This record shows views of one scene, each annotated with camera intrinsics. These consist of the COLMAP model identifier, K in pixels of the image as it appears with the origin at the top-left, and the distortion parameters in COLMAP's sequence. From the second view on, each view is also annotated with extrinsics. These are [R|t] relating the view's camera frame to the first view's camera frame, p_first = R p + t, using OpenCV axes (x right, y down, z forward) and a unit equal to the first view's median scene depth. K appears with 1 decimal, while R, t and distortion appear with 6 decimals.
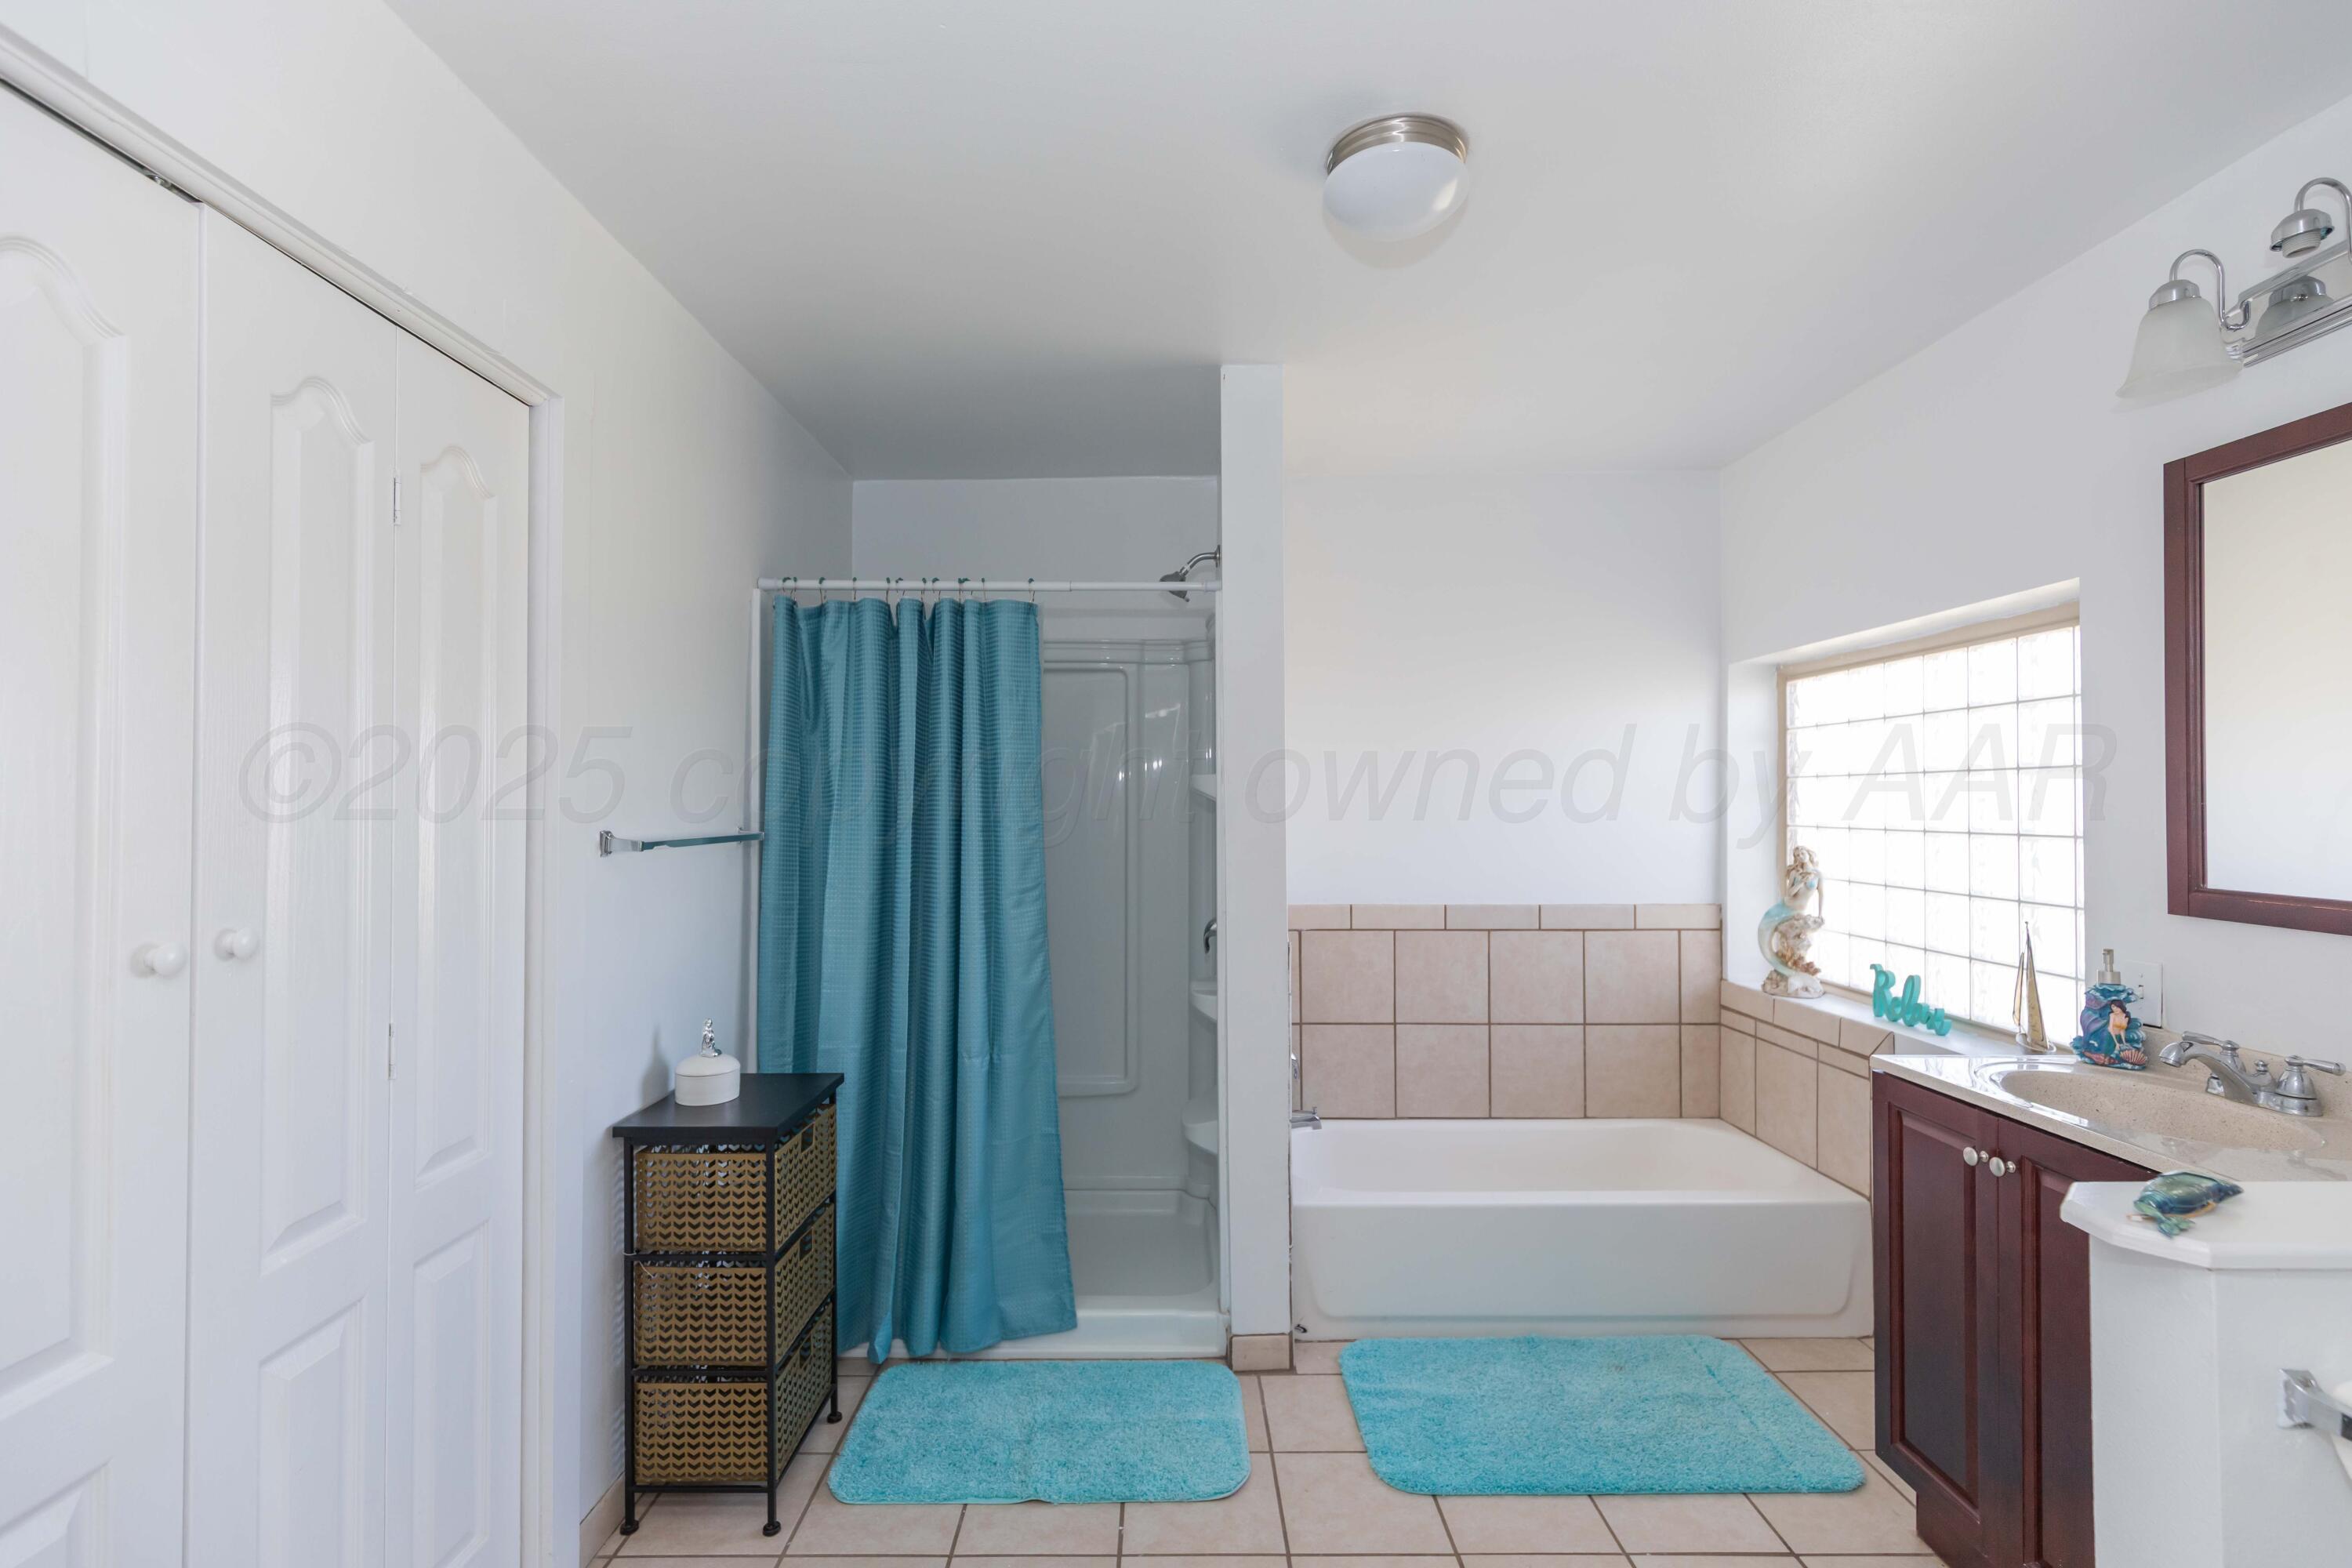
lens RADIAL K [[1046.5, 0, 1172.9], [0, 1046.5, 790.8], [0, 0, 1]] dist [-0.001943, 0.000148]
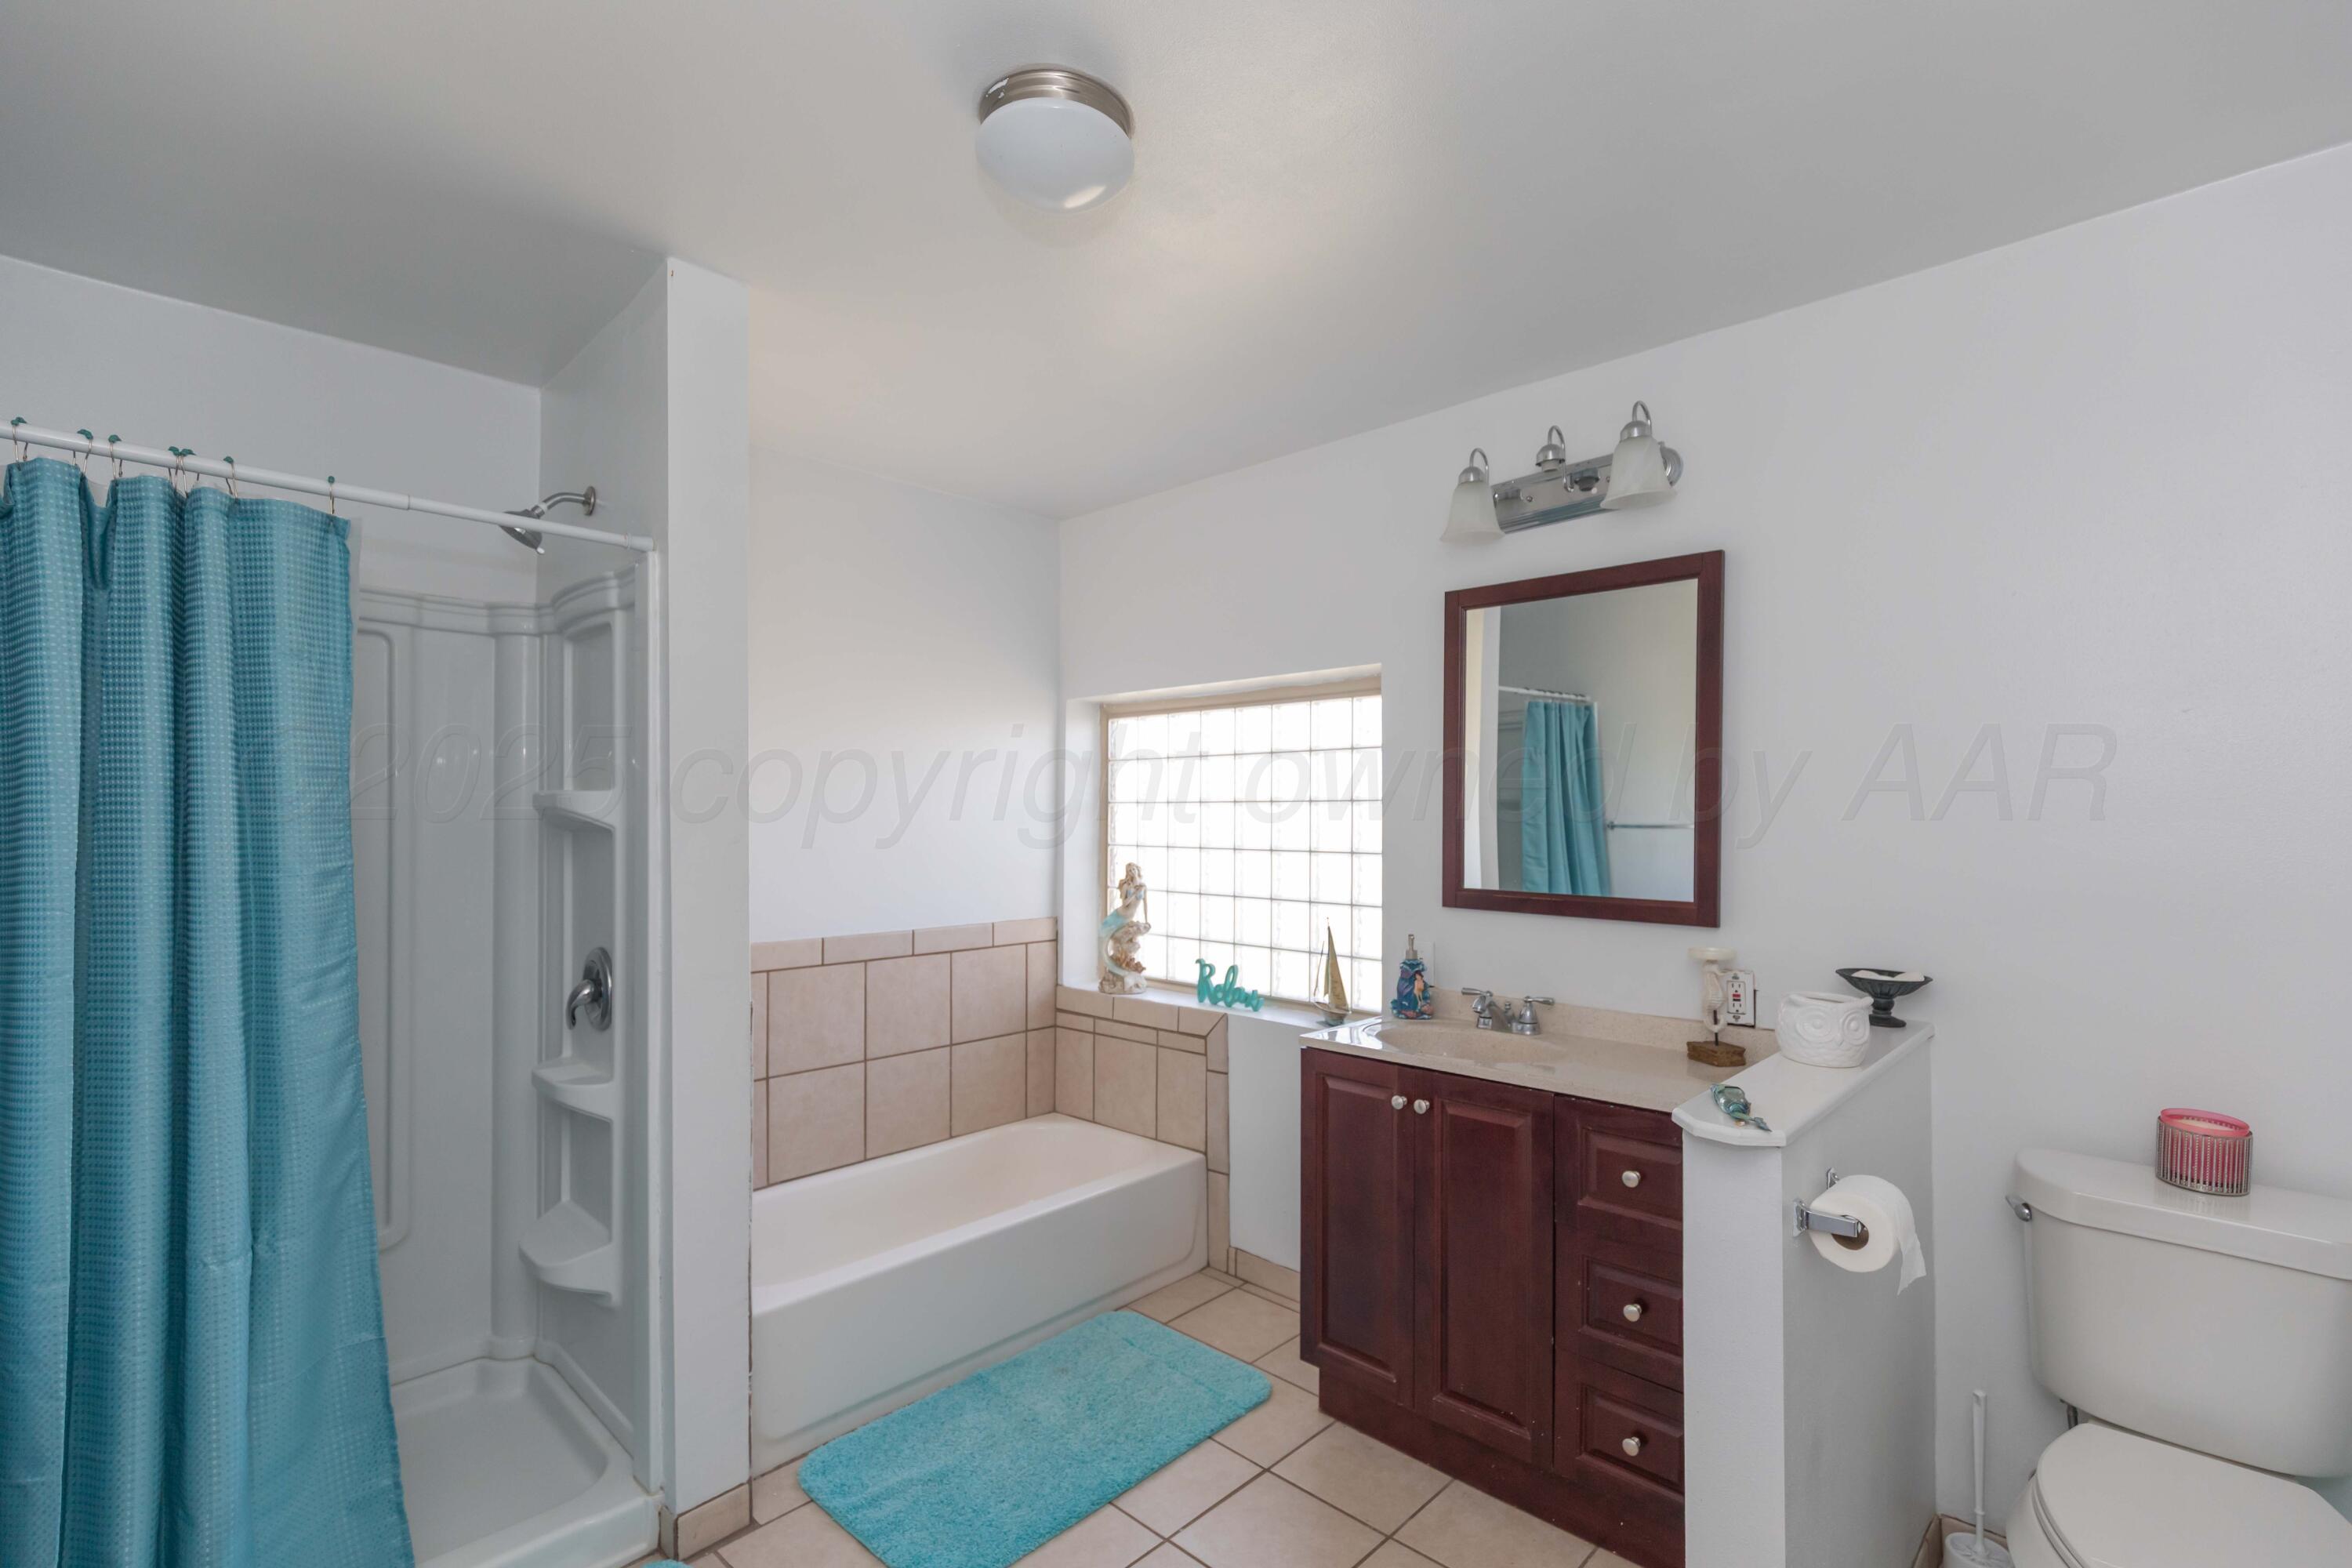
lens RADIAL K [[1046.5, 0, 1203.5], [0, 1046.5, 815.1], [0, 0, 1]] dist [-0.001943, 0.000148]
pose [[0.690714, 0.004591, 0.723114, -0.230874], [-0.012253, 0.999911, 0.005356, -0.008424], [-0.723025, -0.012560, 0.690708, 0.184016]]
